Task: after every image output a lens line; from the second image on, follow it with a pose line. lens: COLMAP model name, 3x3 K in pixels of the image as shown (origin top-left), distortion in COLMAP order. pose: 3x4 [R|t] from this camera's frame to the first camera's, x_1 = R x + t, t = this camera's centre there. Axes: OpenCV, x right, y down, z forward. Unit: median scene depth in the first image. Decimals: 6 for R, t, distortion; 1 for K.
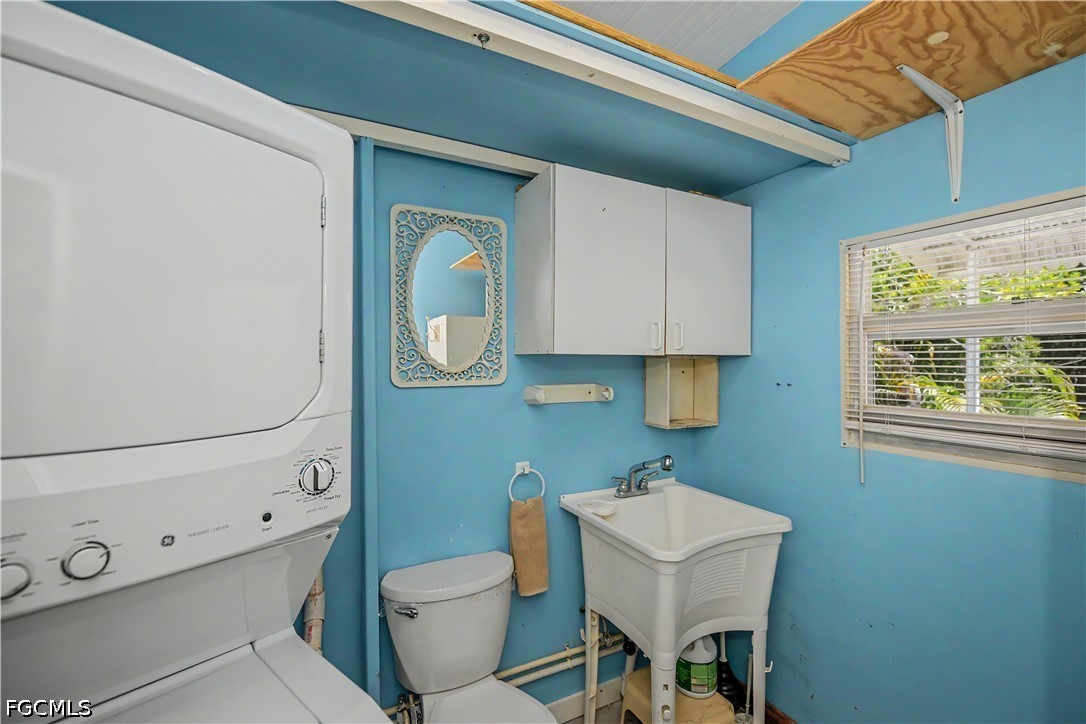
lens RADIAL K [[450.1, 0, 542.7], [0, 450.1, 350.4], [0, 0, 1]] dist [-0.002875, 0.000375]
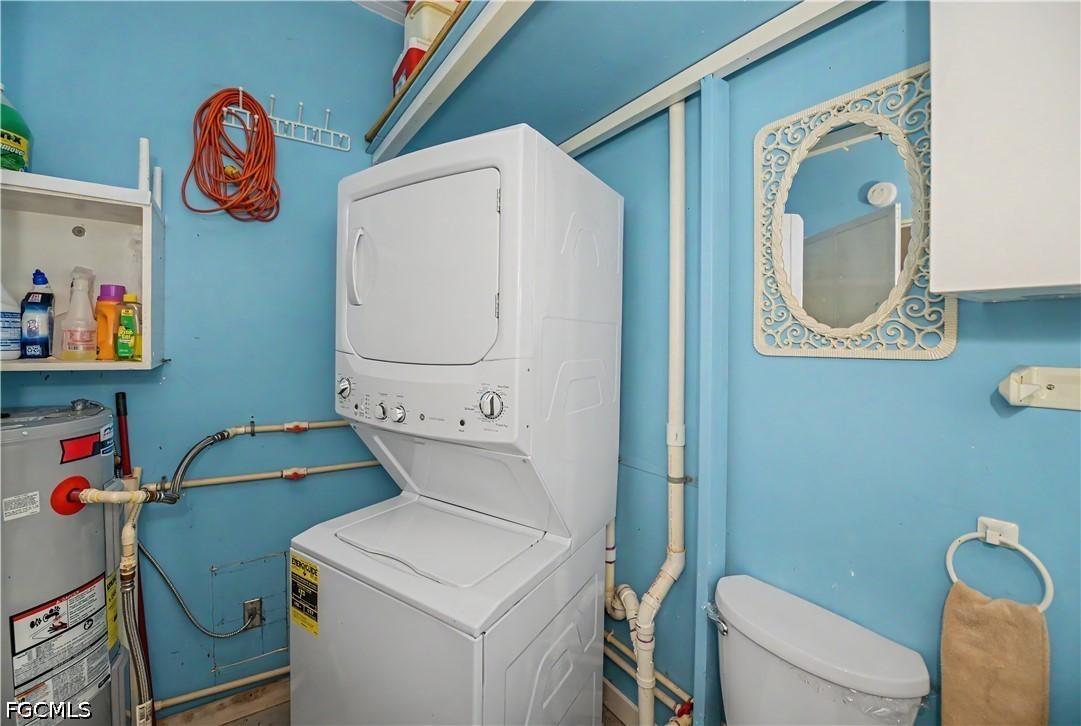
lens RADIAL K [[454.8, 0, 544.0], [0, 454.8, 334.8], [0, 0, 1]] dist [0.000122, -0.000022]
pose [[0.149090, -0.010500, -0.988768, 0.420312], [0.016247, 0.999835, -0.008168, 0.046023], [0.988690, -0.014847, 0.149236, 0.485503]]
